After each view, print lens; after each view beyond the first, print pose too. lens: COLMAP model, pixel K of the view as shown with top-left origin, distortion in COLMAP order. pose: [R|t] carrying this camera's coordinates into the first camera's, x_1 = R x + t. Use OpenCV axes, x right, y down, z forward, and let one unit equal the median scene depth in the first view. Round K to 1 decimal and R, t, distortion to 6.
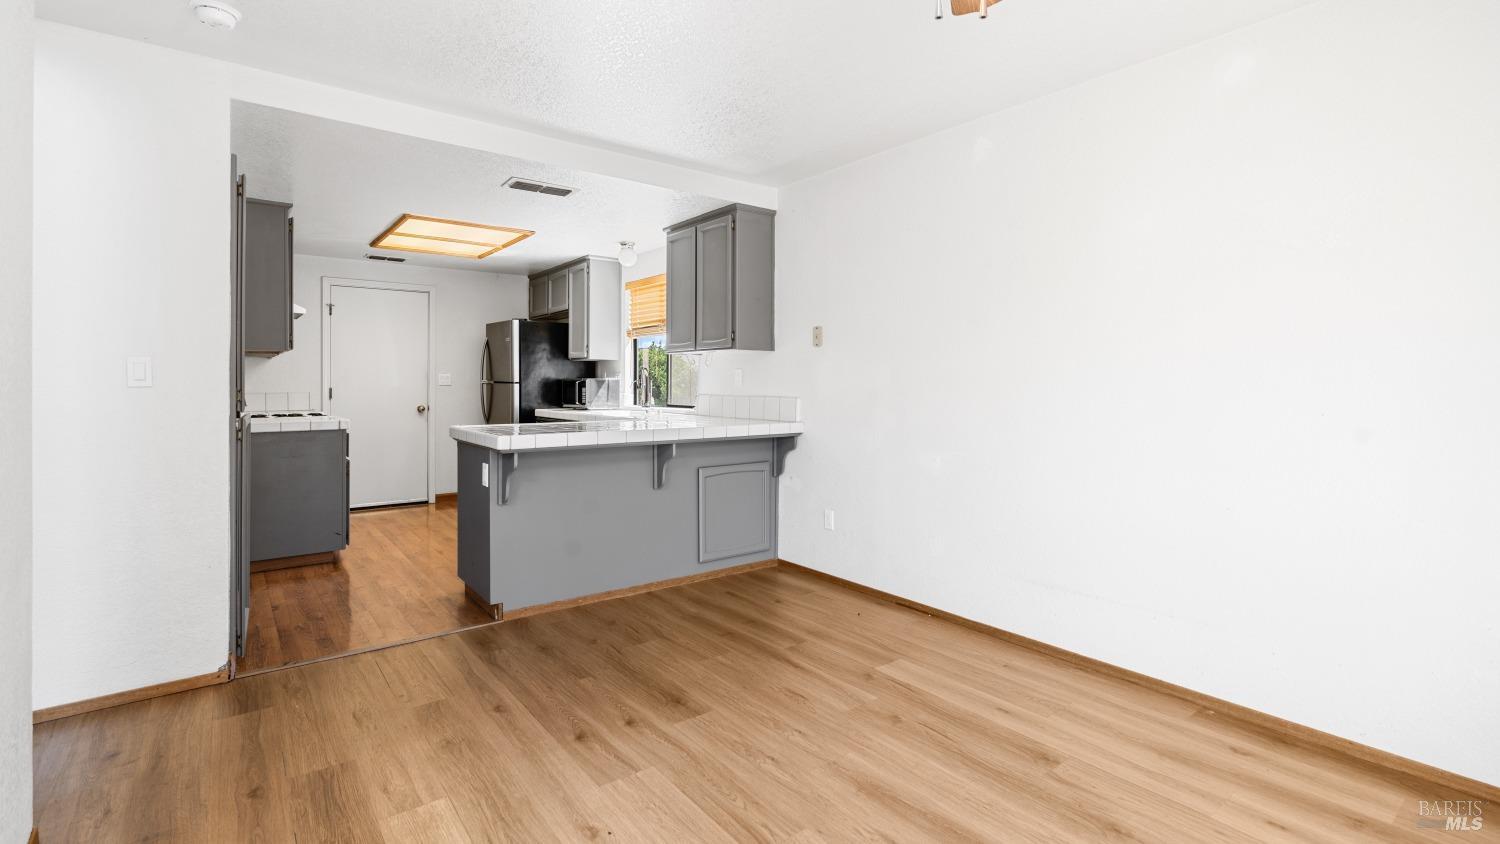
lens RADIAL K [[684.8, 0, 749.3], [0, 684.8, 406.2], [0, 0, 1]] dist [0.000001, -0.000219]
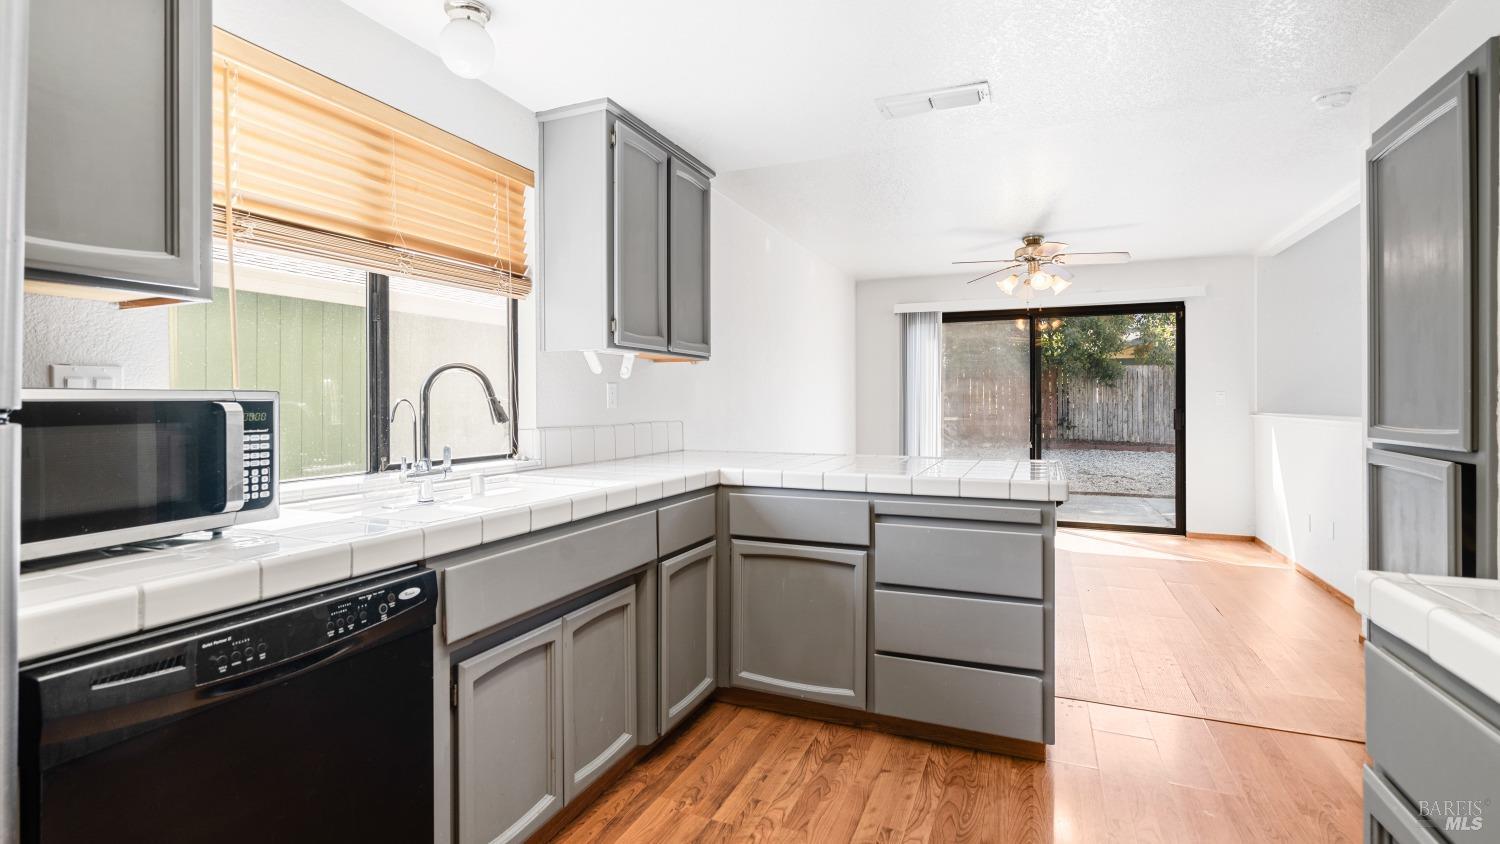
lens RADIAL K [[684.8, 0, 749.3], [0, 684.8, 406.2], [0, 0, 1]] dist [0.000001, -0.000219]
pose [[-0.493295, -0.009542, 0.869810, -0.510926], [0.028114, 0.999243, 0.026906, -0.036490], [-0.869408, 0.037726, -0.492653, 0.961243]]
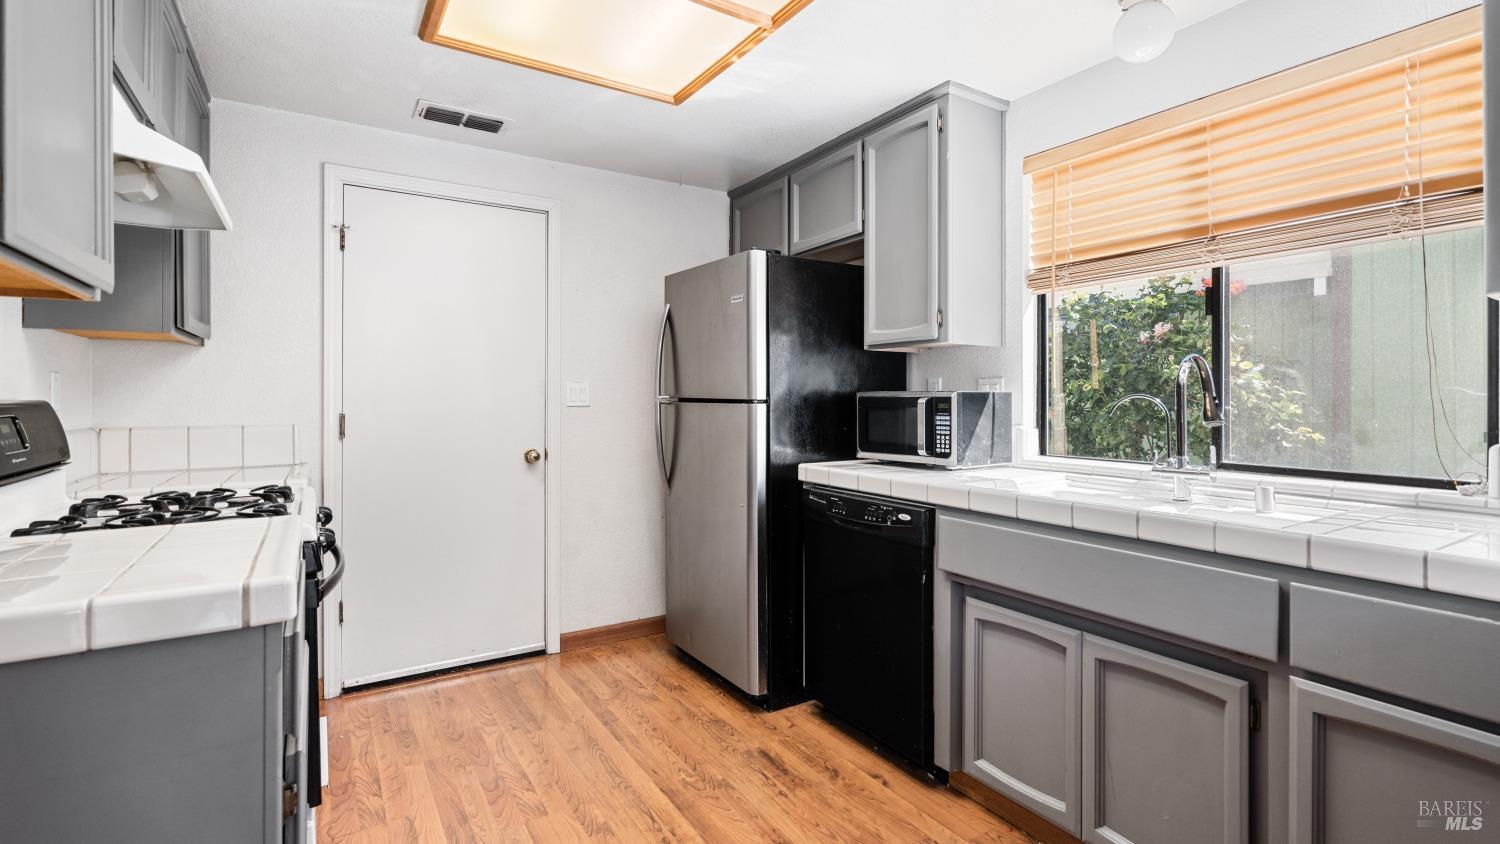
lens RADIAL K [[662.1, 0, 750.0], [0, 662.1, 422.0], [0, 0, 1]] dist [-0.000542, -0.033121]
pose [[0.996799, 0.001294, -0.079939, -0.317345], [-0.001096, 0.999996, 0.002523, -0.023092], [0.079942, -0.002427, 0.996797, 0.603369]]
